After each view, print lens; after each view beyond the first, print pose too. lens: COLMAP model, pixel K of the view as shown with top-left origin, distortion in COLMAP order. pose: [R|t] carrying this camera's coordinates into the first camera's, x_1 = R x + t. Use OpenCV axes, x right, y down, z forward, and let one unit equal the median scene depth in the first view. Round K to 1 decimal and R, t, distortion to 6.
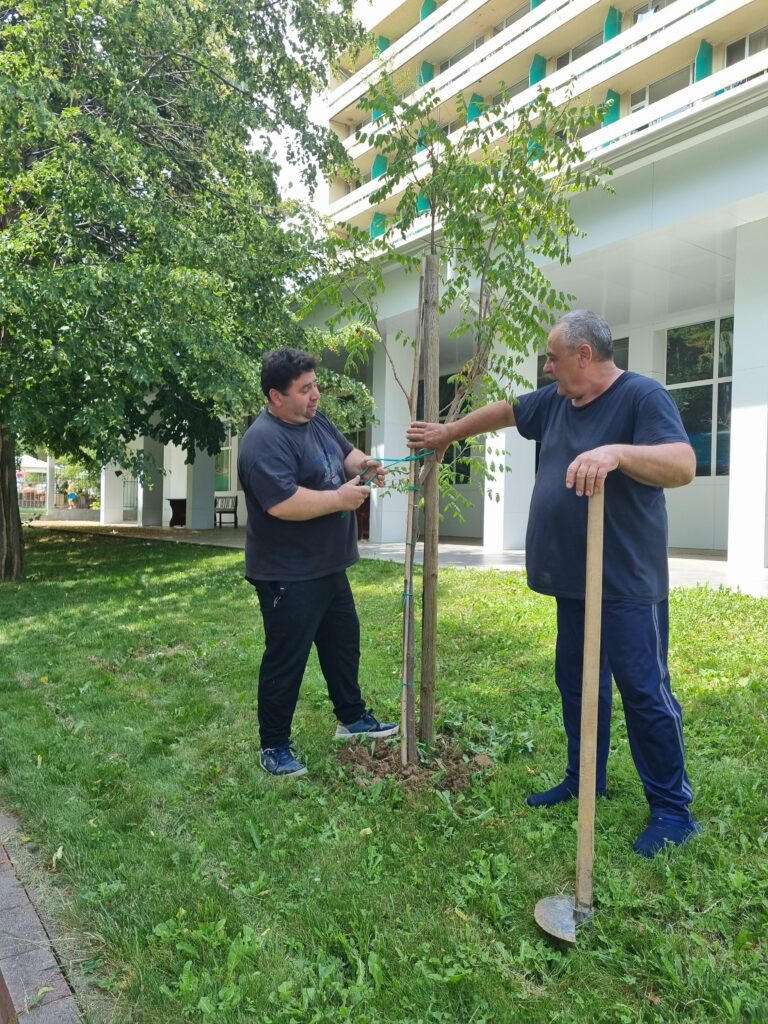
lens RADIAL K [[766.6, 0, 384.0], [0, 766.6, 512.0], [0, 0, 1]] dist [0.056168, -0.047335]
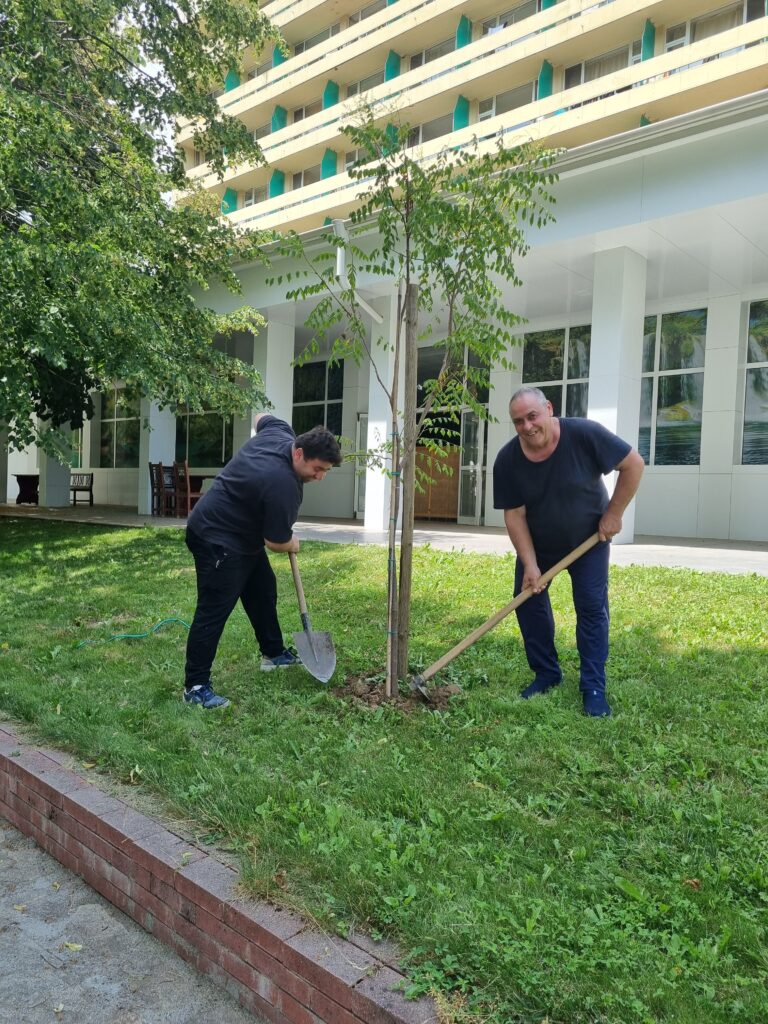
lens RADIAL K [[766.6, 0, 384.0], [0, 766.6, 512.0], [0, 0, 1]] dist [0.056168, -0.047335]
pose [[0.977641, 0.012670, 0.209899, -0.244569], [-0.017472, 0.999626, 0.021041, 0.006148], [-0.209554, -0.024238, 0.977497, -0.198005]]
